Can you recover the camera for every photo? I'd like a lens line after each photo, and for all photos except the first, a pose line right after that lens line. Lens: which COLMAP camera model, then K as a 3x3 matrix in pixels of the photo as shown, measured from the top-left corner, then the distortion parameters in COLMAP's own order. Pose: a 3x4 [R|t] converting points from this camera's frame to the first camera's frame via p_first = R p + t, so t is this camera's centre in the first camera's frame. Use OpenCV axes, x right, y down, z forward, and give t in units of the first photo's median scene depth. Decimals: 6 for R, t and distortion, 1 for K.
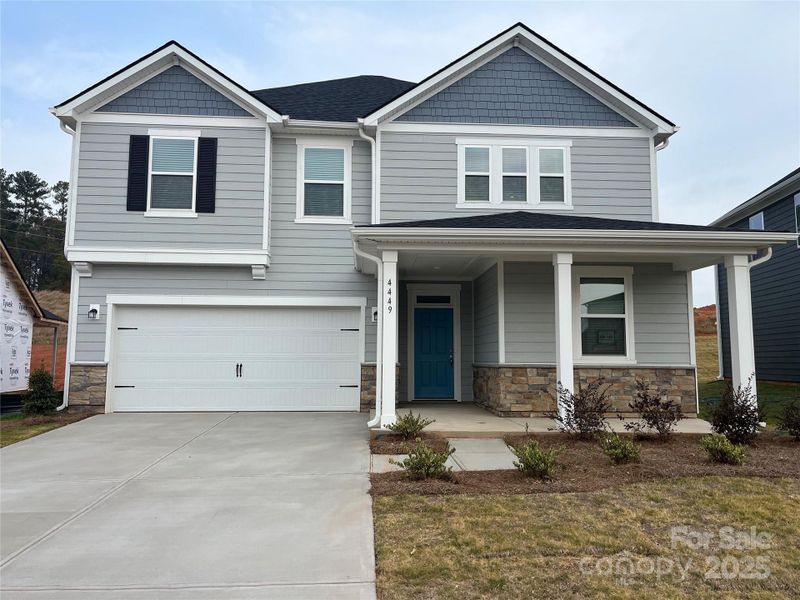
lens RADIAL K [[601.2, 0, 399.6], [0, 601.2, 299.0], [0, 0, 1]] dist [0.035517, -0.005355]
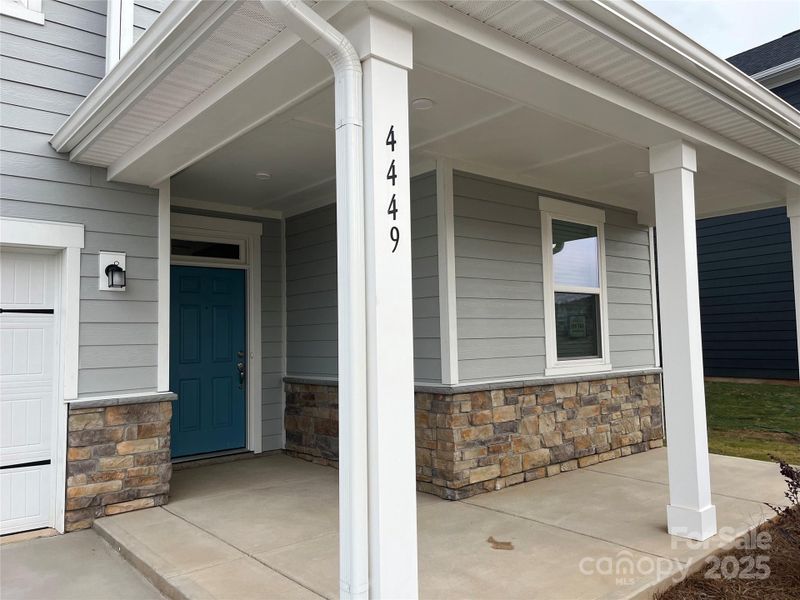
lens RADIAL K [[601.2, 0, 401.4], [0, 601.2, 299.6], [0, 0, 1]] dist [0.035517, -0.005355]
pose [[0.791593, 0.018419, 0.610771, -0.148267], [-0.037732, 0.999112, 0.018773, 0.033303], [-0.609883, -0.037906, 0.791585, 0.652680]]
